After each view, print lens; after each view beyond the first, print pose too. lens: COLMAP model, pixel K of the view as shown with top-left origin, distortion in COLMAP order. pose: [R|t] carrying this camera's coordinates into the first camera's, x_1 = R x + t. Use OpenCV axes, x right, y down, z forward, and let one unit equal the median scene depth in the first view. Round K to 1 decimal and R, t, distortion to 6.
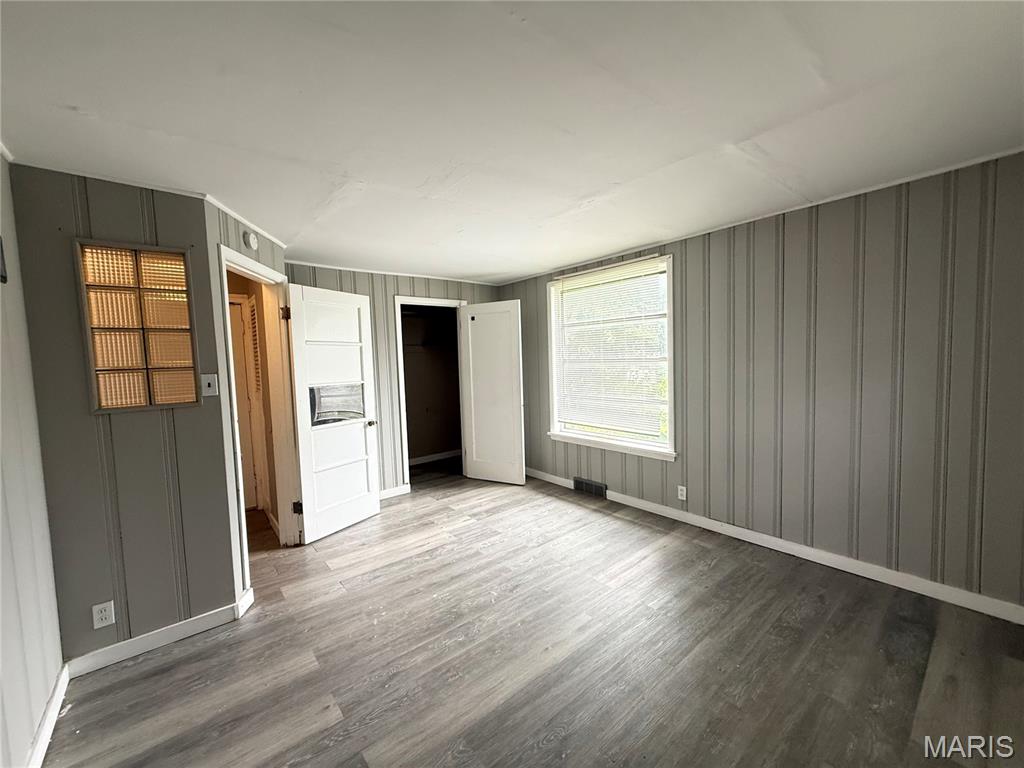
lens RADIAL K [[406.8, 0, 511.9], [0, 406.8, 383.9], [0, 0, 1]] dist [-0.003305, 0.000760]
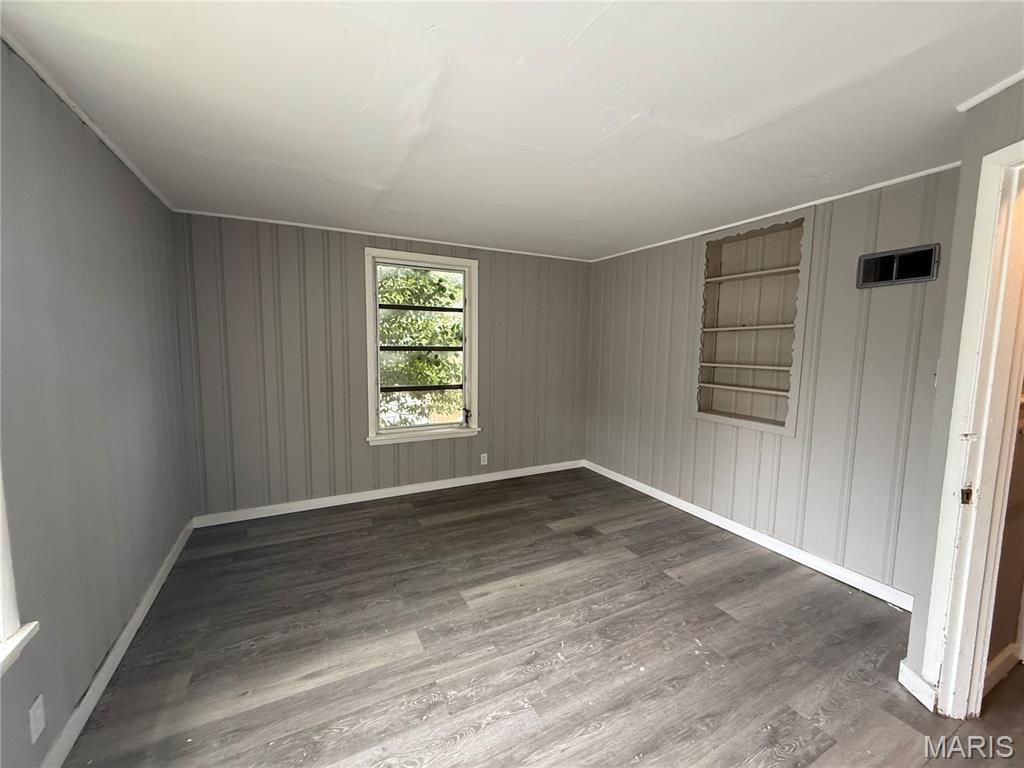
lens RADIAL K [[406.8, 0, 509.4], [0, 406.8, 384.3], [0, 0, 1]] dist [-0.003305, 0.000760]
pose [[-0.976459, 0.001214, 0.215700, -0.127238], [0.035131, 0.987527, 0.153480, -0.116564], [-0.212823, 0.157445, -0.964322, 1.858647]]
